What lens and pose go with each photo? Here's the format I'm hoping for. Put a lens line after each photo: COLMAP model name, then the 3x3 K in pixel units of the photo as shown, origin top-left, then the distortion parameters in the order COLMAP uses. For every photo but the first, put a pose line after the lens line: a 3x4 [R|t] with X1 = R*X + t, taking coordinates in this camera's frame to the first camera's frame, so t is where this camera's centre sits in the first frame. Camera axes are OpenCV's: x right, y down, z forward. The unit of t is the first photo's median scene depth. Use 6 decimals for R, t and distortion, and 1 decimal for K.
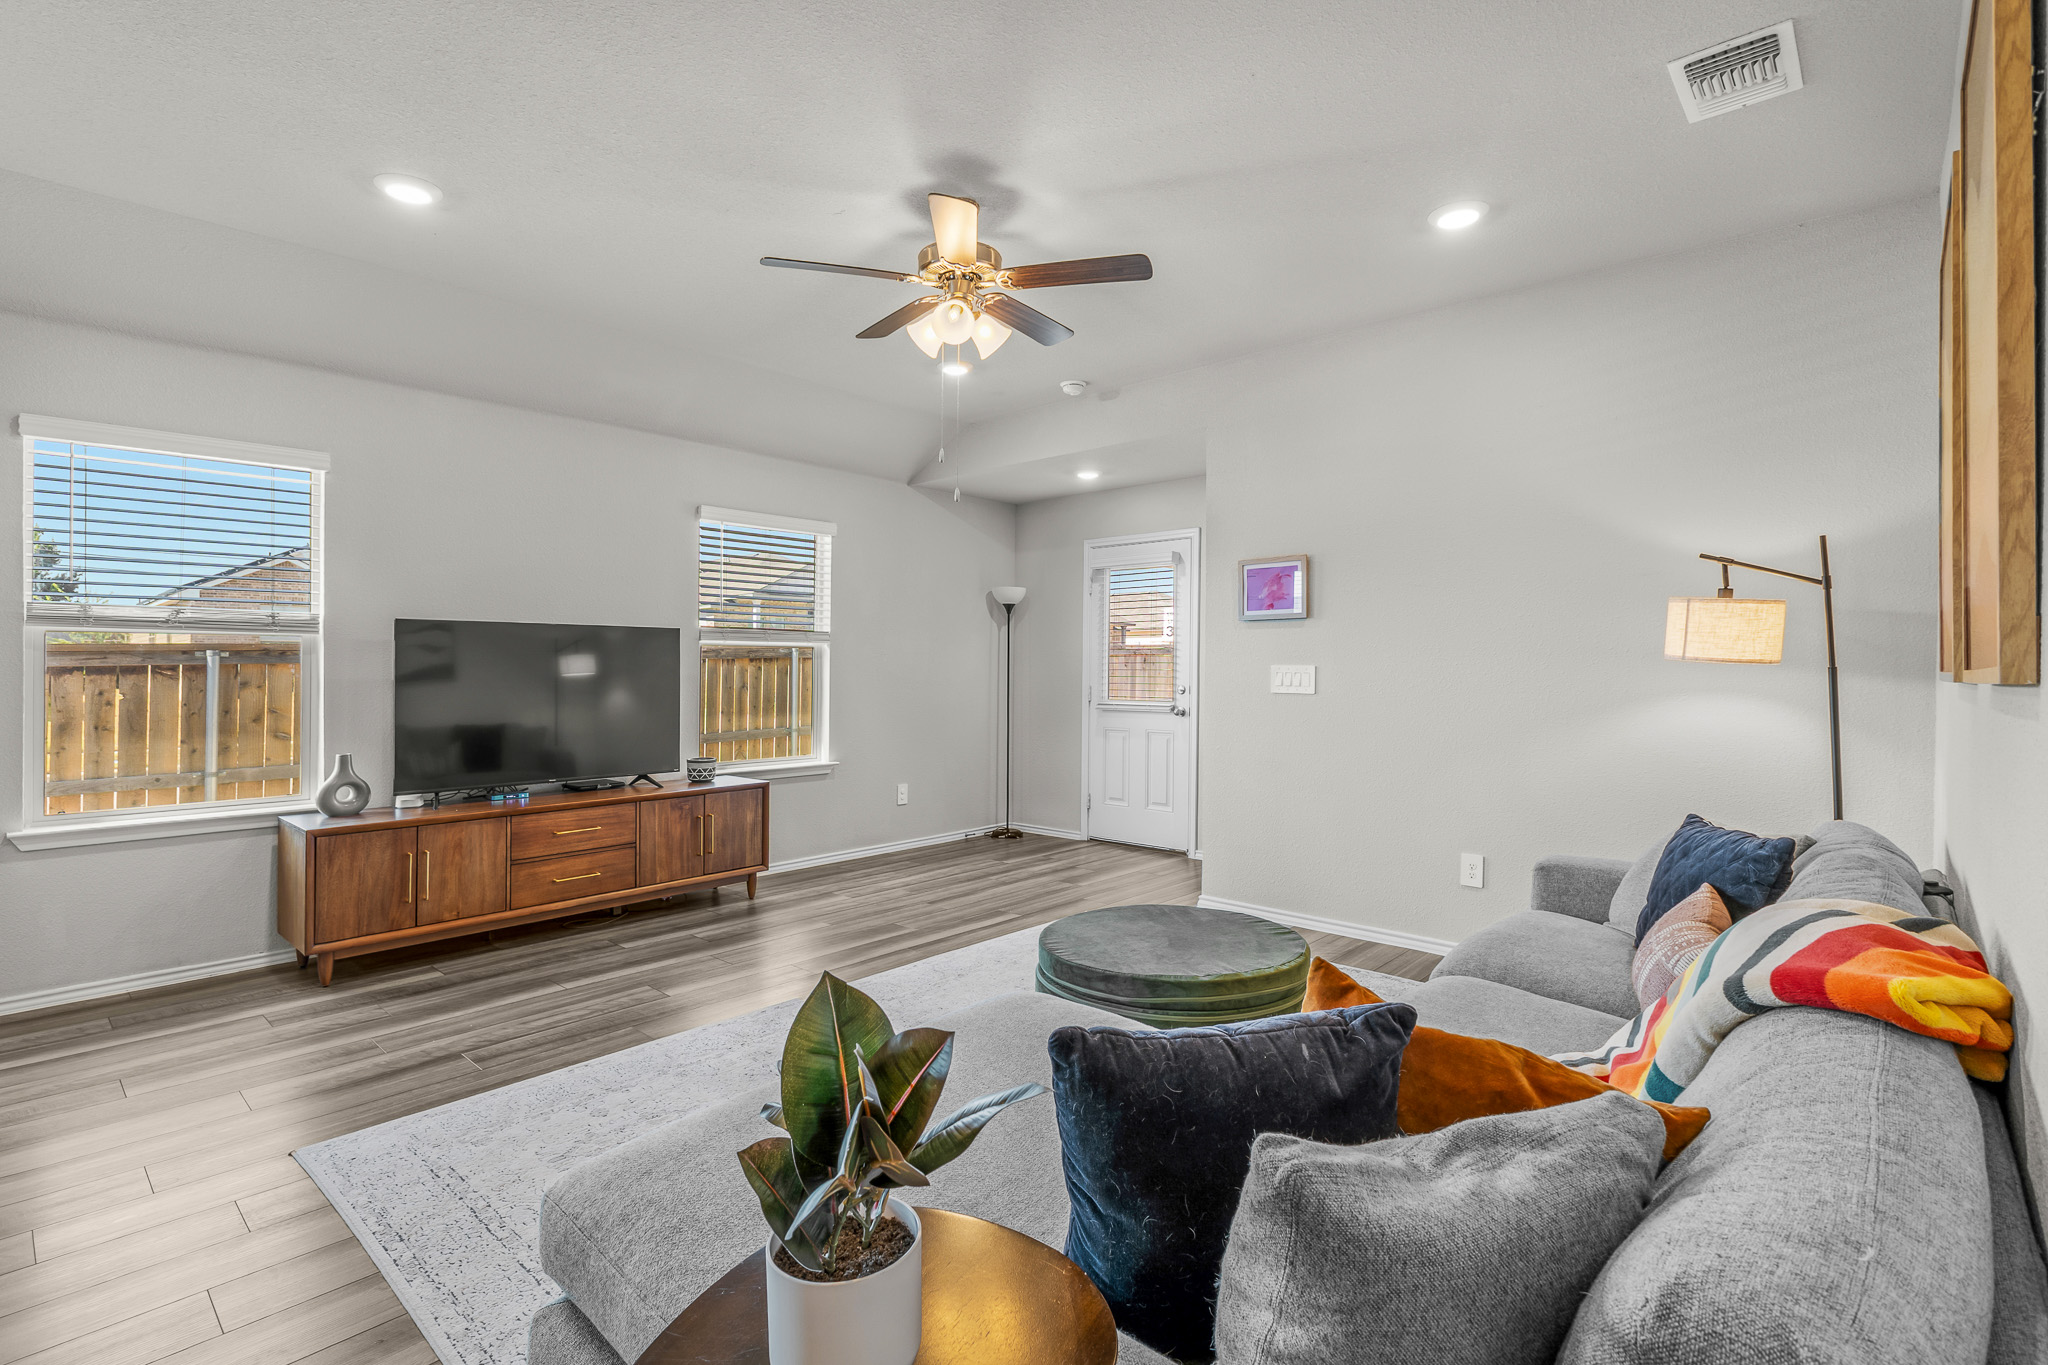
lens RADIAL K [[952.9, 0, 1032.9], [0, 952.9, 668.8], [0, 0, 1]] dist [0.002521, -0.002558]
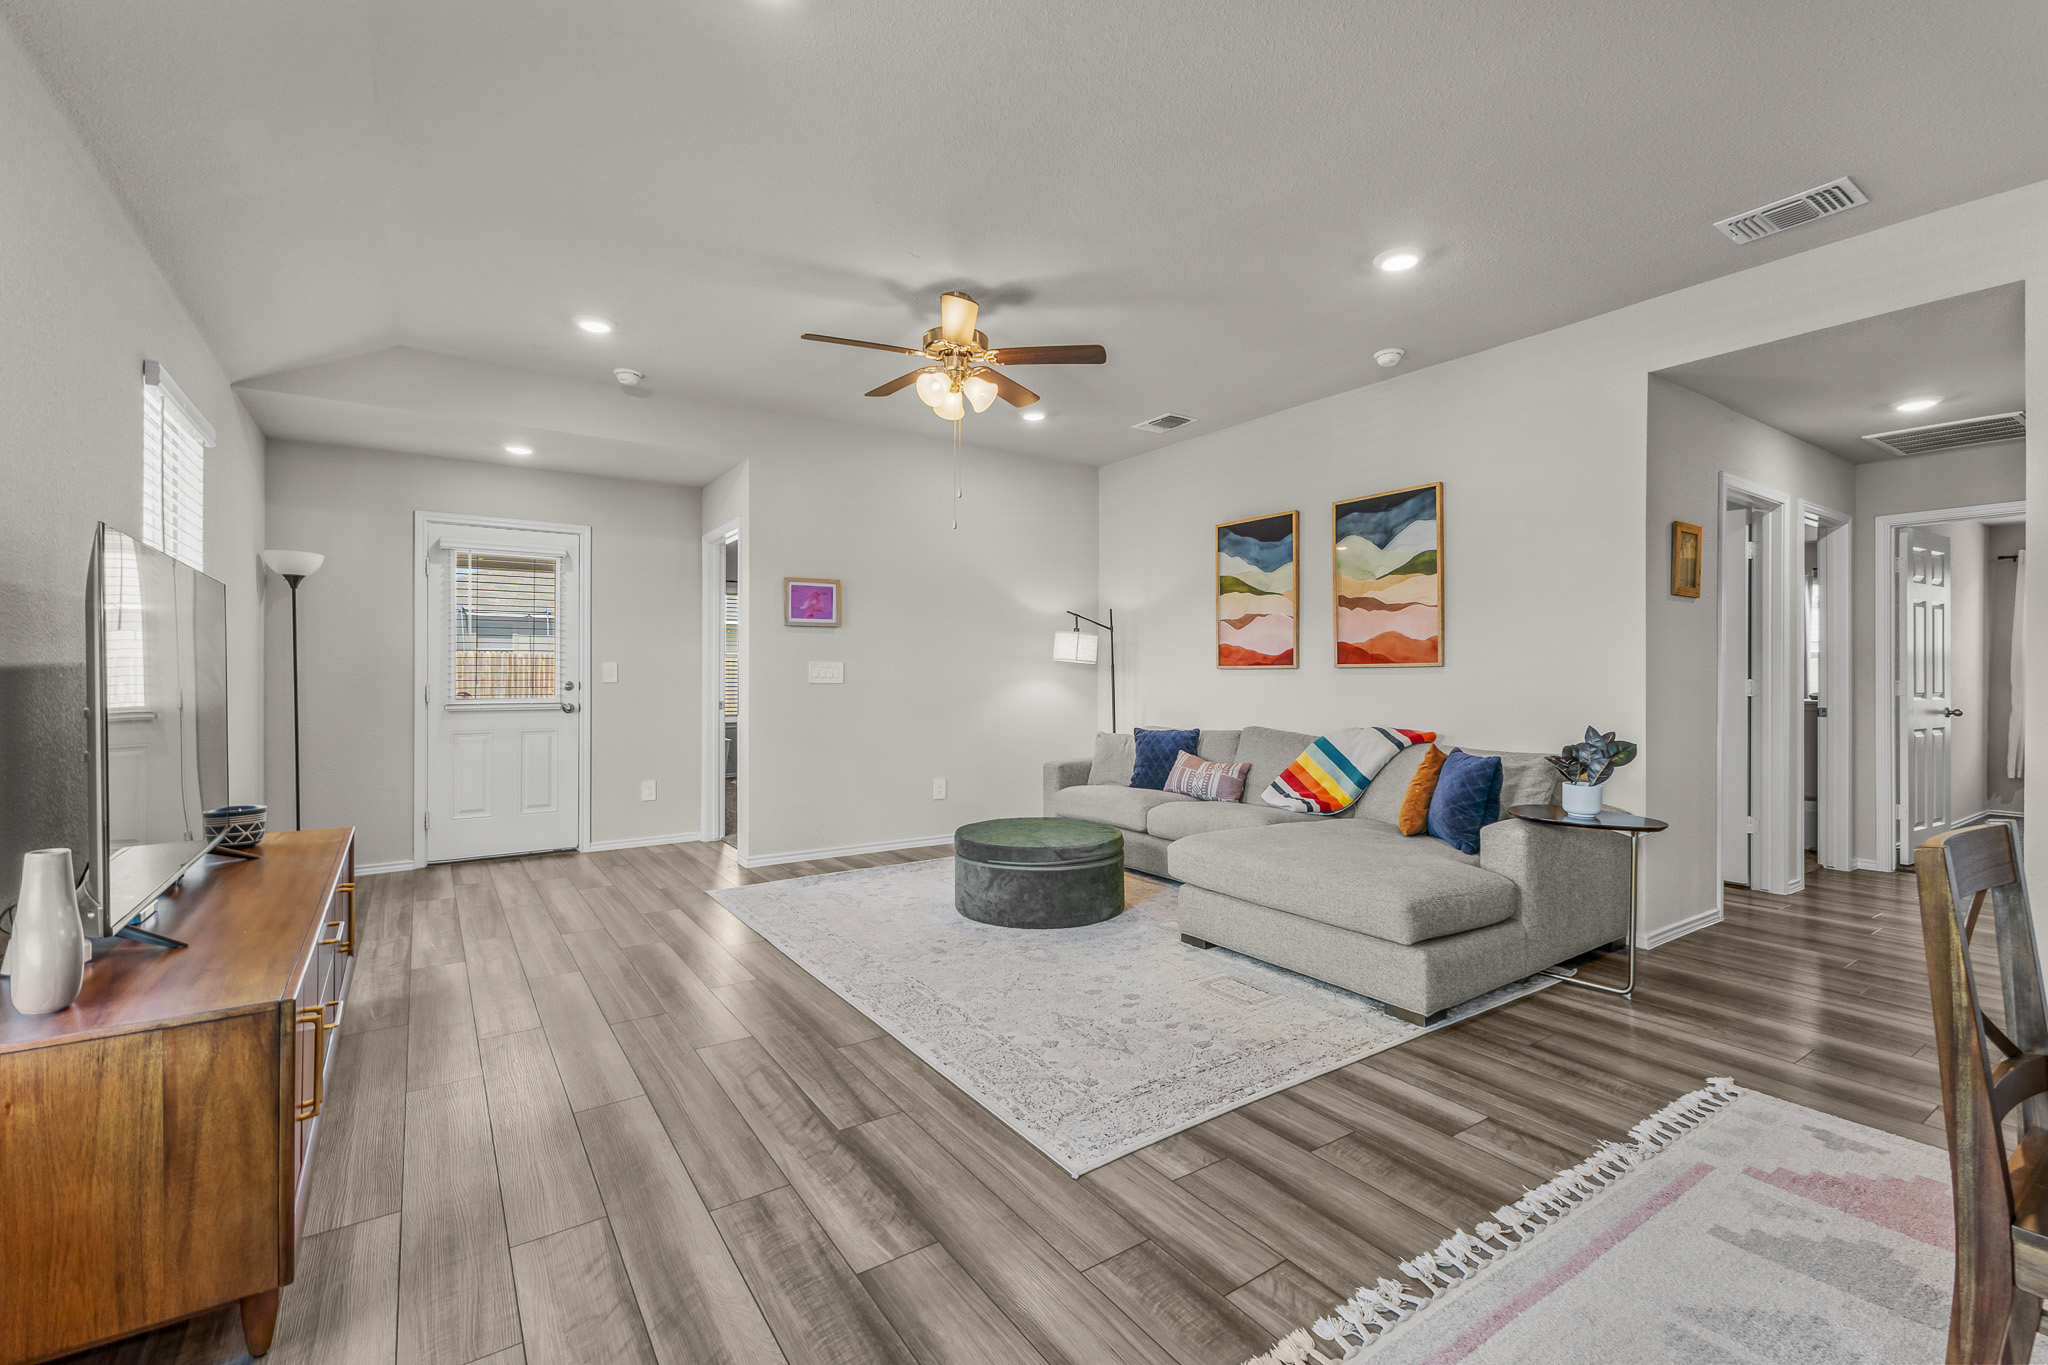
lens RADIAL K [[883.5, 0, 1014.3], [0, 883.5, 666.1], [0, 0, 1]] dist [0.006892, 0.000489]
pose [[0.243396, 0.008183, 0.969892, -0.852817], [0.000027, 0.999964, -0.008444, 0.012602], [-0.969927, 0.002081, 0.243387, 0.446767]]
